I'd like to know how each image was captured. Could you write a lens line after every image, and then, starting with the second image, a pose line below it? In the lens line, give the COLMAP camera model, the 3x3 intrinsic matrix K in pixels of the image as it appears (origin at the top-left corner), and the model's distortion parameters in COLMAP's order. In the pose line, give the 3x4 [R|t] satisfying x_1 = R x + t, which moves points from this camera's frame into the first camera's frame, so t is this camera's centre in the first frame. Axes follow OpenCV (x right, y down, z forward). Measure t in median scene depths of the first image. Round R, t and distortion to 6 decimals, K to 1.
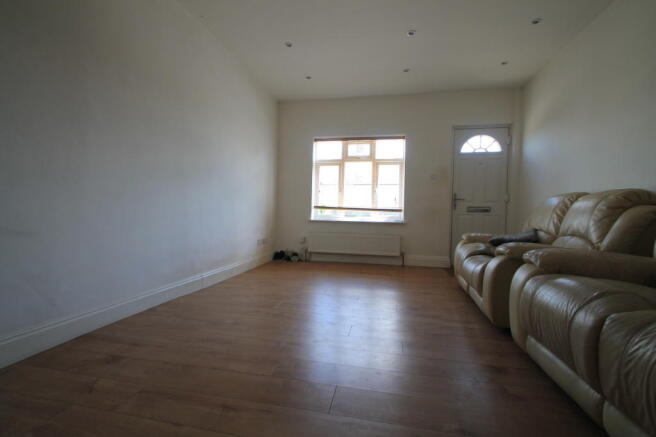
lens RADIAL K [[308.2, 0, 323.1], [0, 308.2, 218.5], [0, 0, 1]] dist [0.004405, -0.010903]
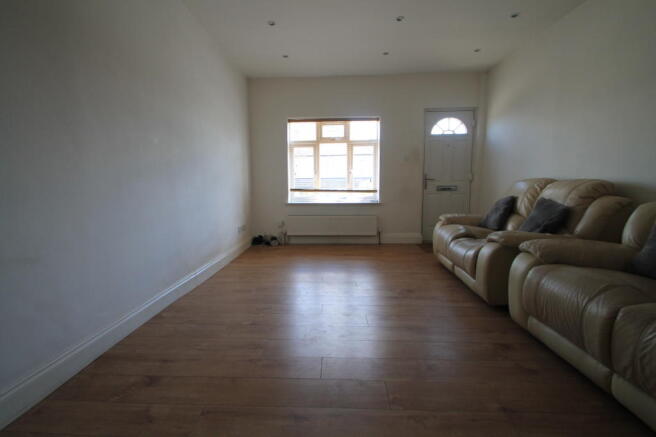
lens RADIAL K [[308.2, 0, 323.1], [0, 308.2, 218.5], [0, 0, 1]] dist [0.004405, -0.010903]
pose [[0.986986, -0.045558, 0.154220, -0.133287], [0.030770, 0.994813, 0.096951, -0.062552], [-0.157837, -0.090944, 0.983268, 0.002698]]
